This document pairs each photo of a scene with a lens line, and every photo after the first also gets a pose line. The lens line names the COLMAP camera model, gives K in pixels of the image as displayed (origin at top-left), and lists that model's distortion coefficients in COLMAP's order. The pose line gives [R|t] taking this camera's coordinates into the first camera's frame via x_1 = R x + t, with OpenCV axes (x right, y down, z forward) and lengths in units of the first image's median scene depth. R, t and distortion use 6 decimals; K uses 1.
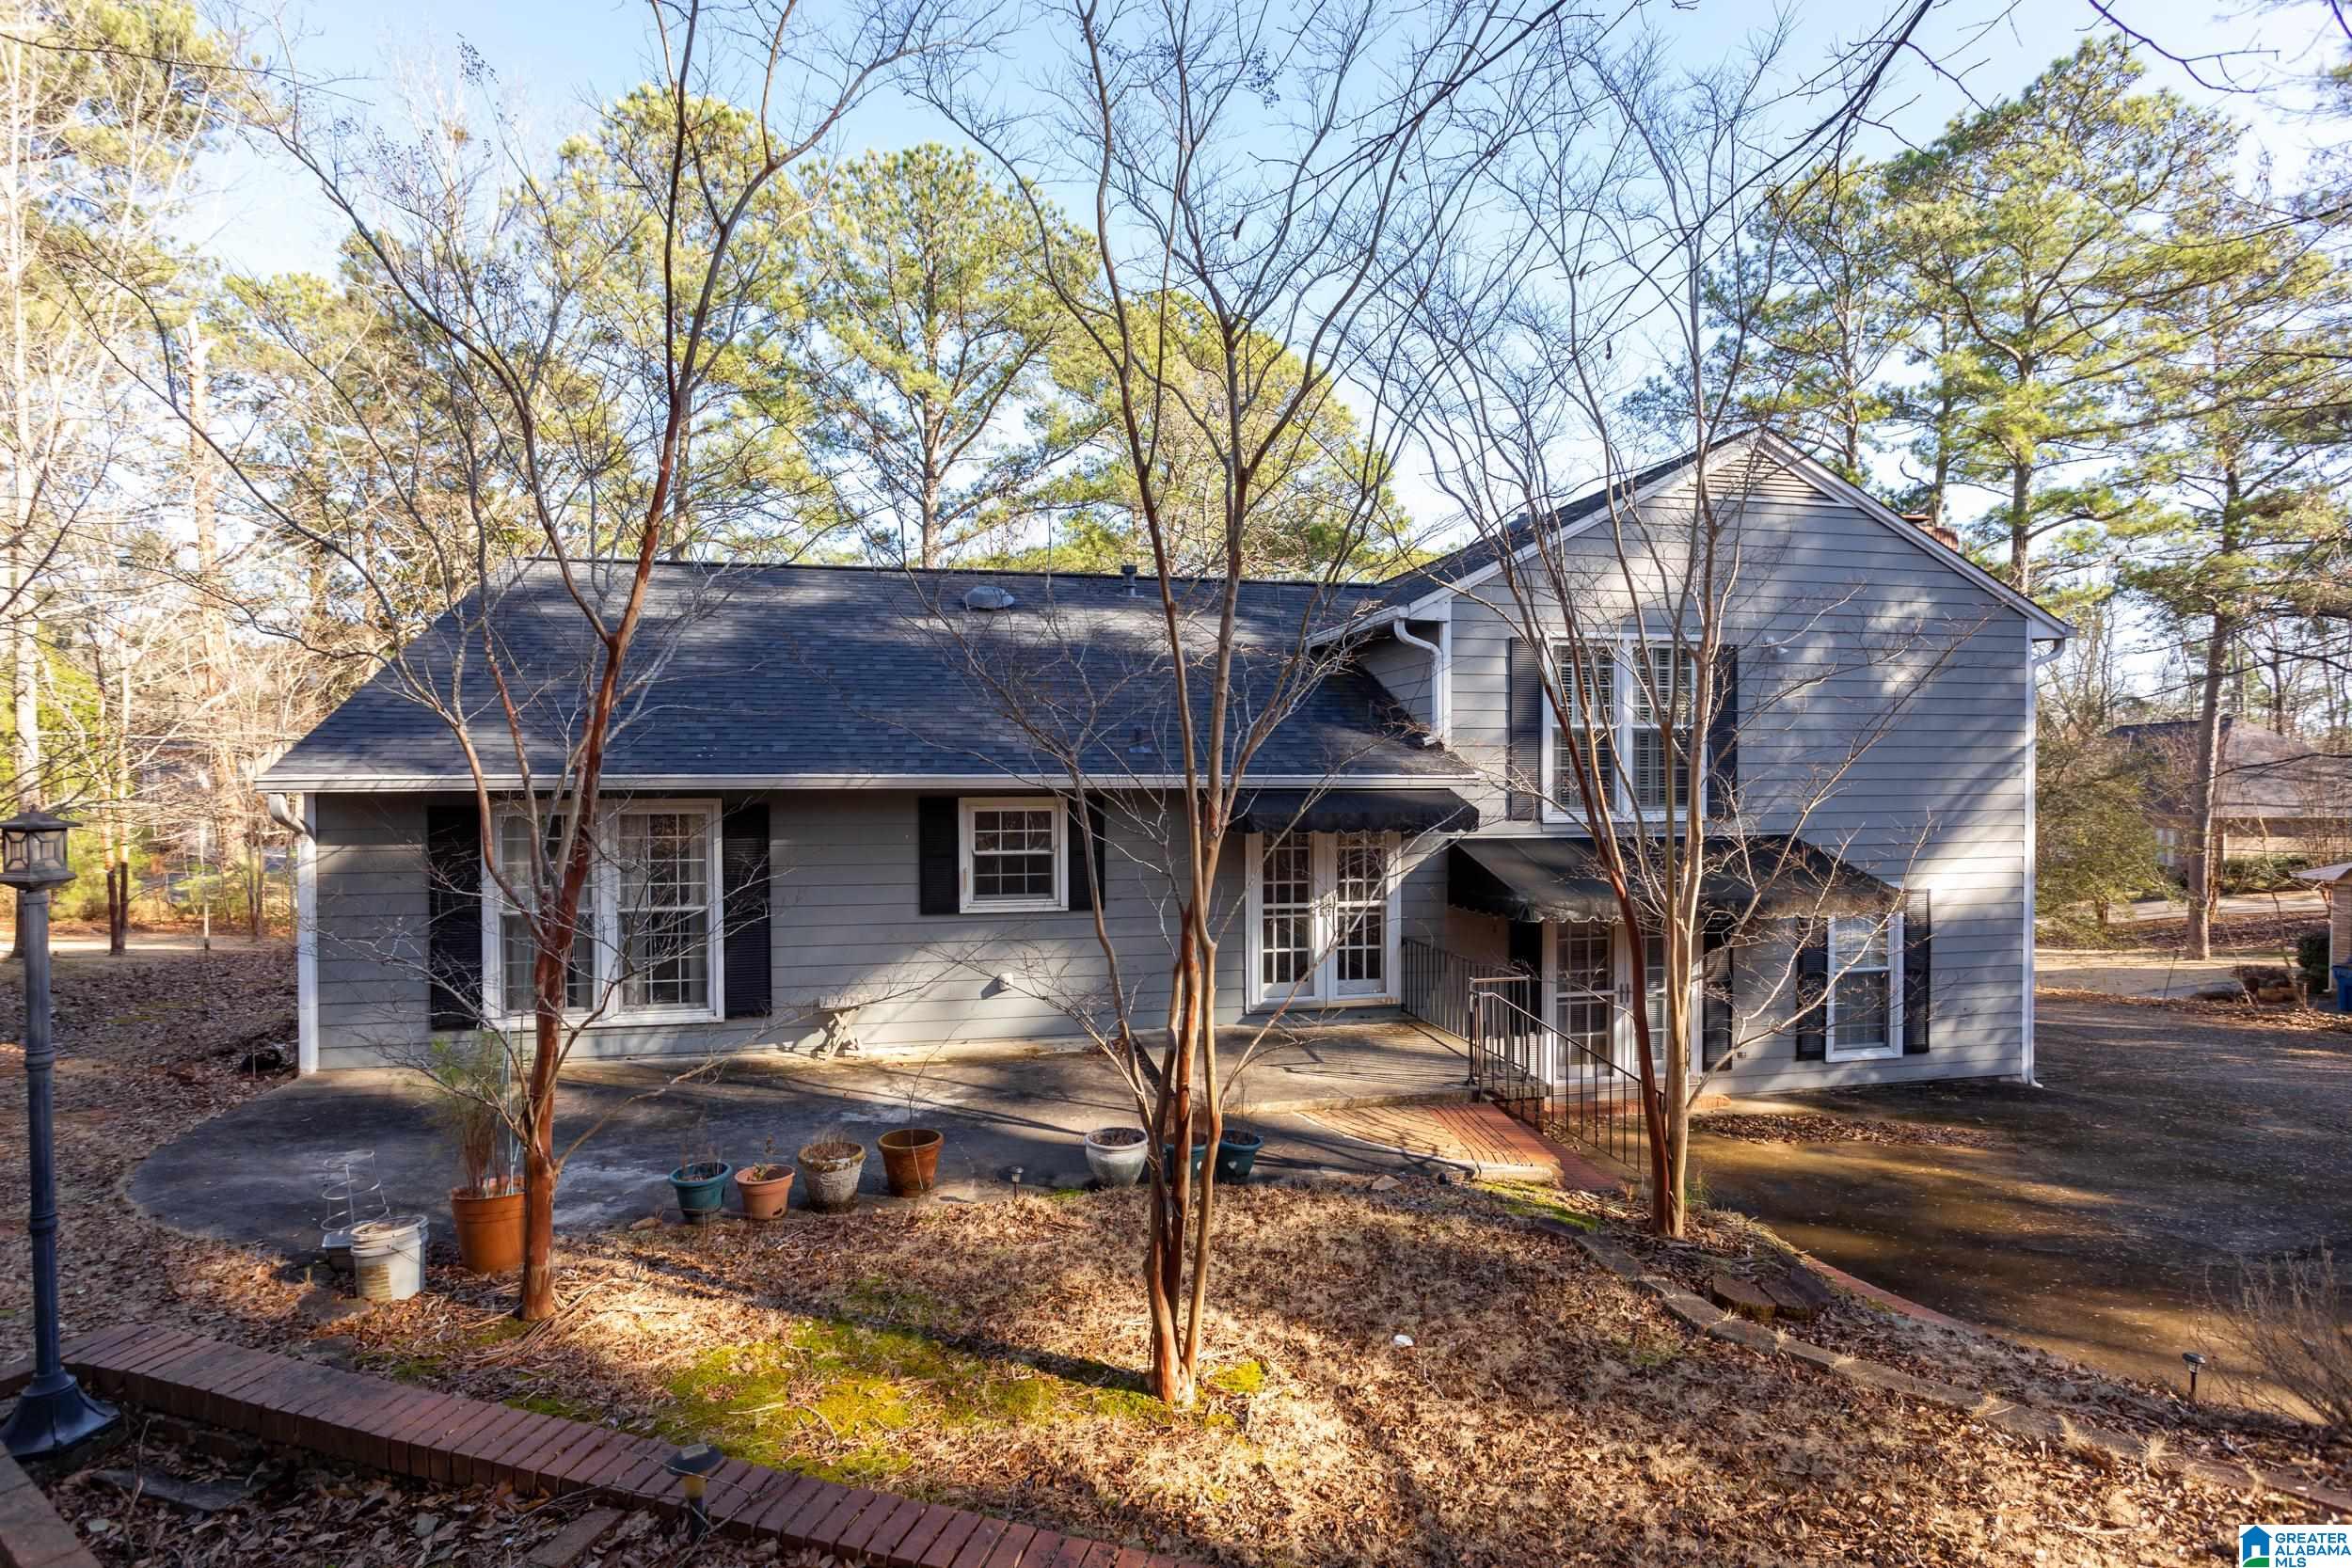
lens RADIAL K [[1203.3, 0, 1154.8], [0, 1203.3, 792.0], [0, 0, 1]] dist [0.002193, 0.000272]
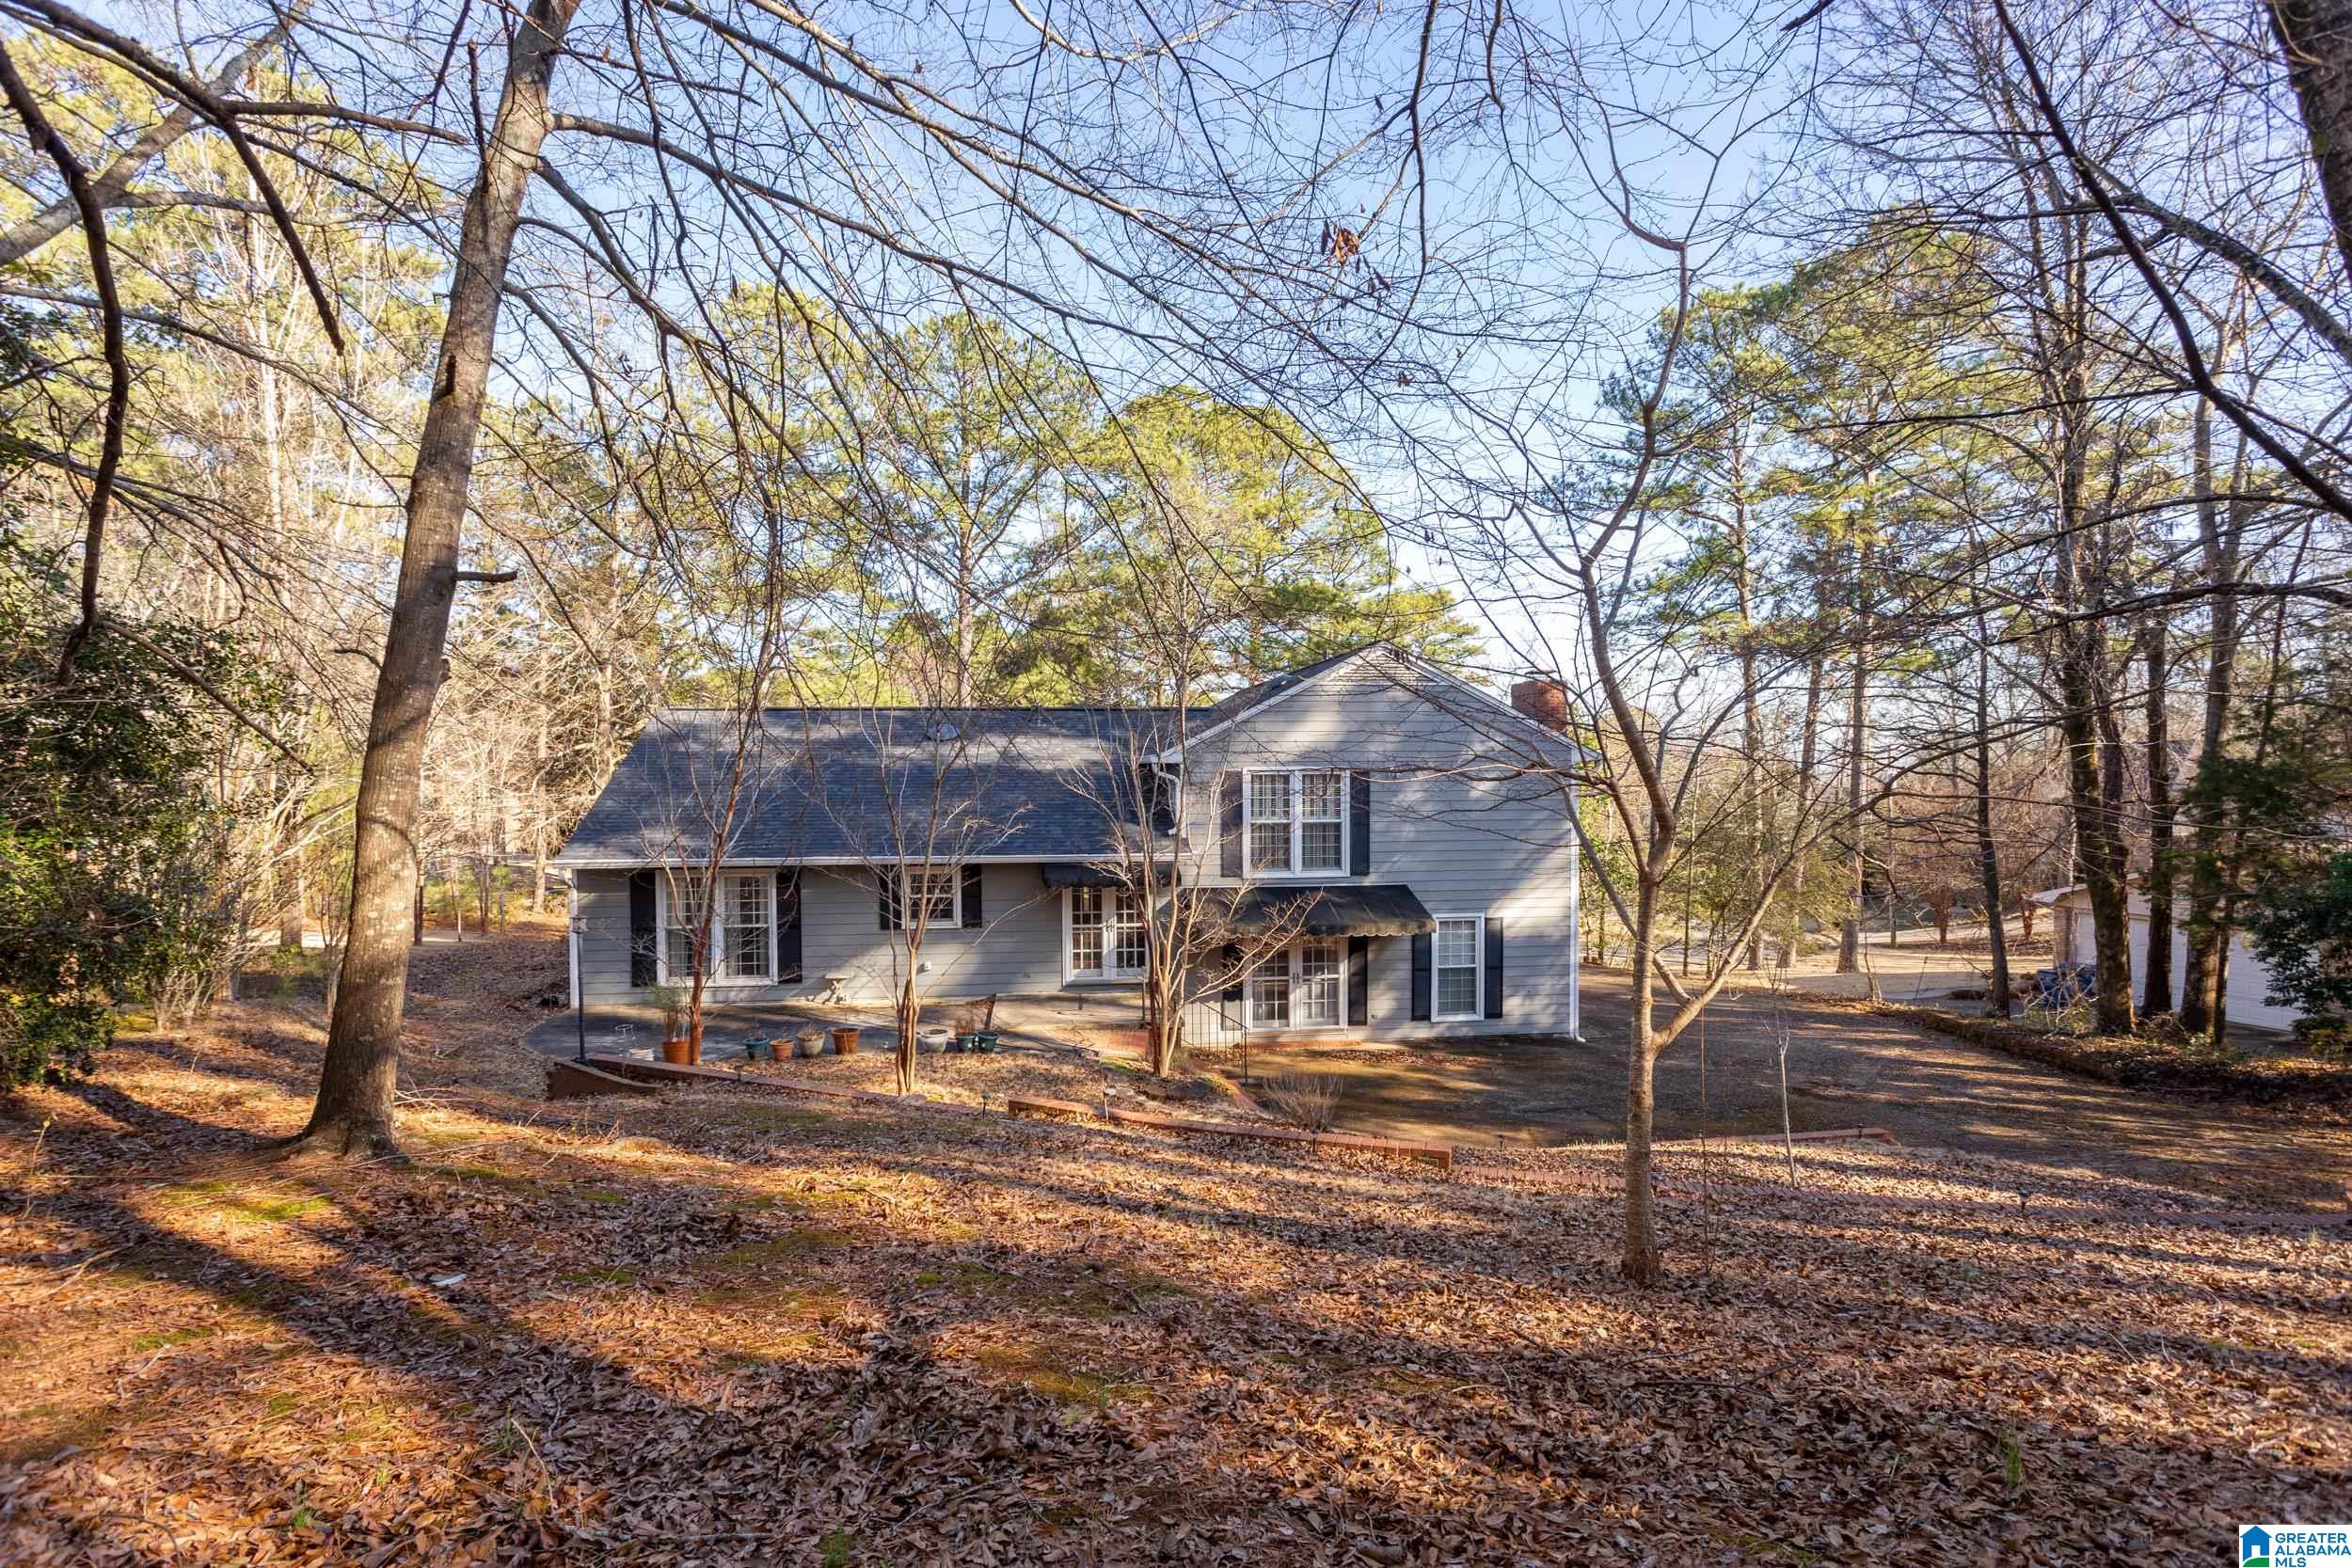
lens RADIAL K [[1203.3, 0, 1154.8], [0, 1203.3, 792.0], [0, 0, 1]] dist [0.002193, 0.000272]
pose [[0.997190, 0.001464, -0.074901, 0.358837], [-0.001260, 0.999995, 0.002771, -0.114099], [0.074905, -0.002669, 0.997187, -0.807807]]
